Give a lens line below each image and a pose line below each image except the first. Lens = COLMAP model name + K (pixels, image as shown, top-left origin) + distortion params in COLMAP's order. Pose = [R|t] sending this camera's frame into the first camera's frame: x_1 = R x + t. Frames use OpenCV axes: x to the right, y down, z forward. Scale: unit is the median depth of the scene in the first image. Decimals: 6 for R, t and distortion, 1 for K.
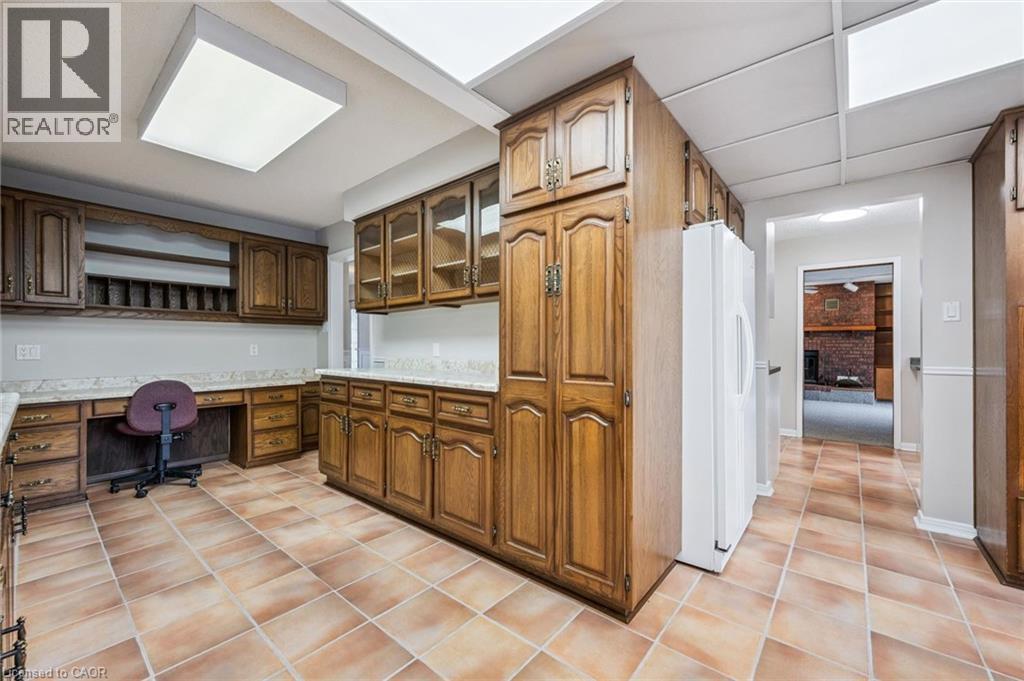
lens RADIAL K [[403.9, 0, 518.3], [0, 403.9, 345.5], [0, 0, 1]] dist [-0.000161, 0.000114]
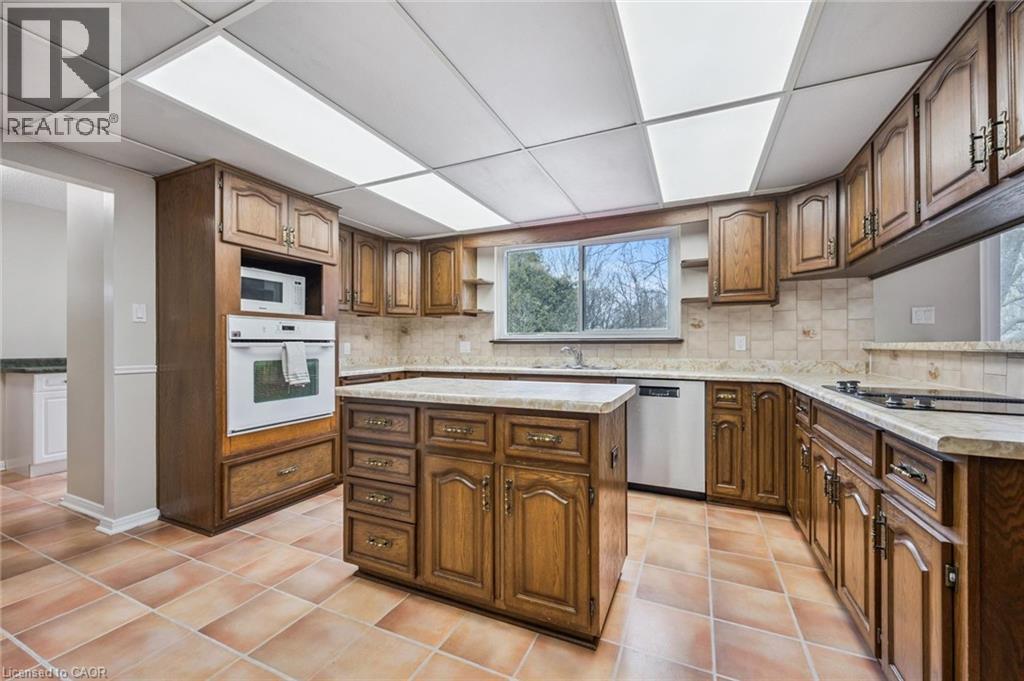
lens RADIAL K [[403.9, 0, 518.3], [0, 403.9, 345.5], [0, 0, 1]] dist [-0.000161, 0.000114]
pose [[-0.261865, -0.002429, 0.965101, -0.215491], [-0.000376, 0.999997, 0.002415, -0.002706], [-0.965104, 0.000270, -0.261865, 0.347074]]
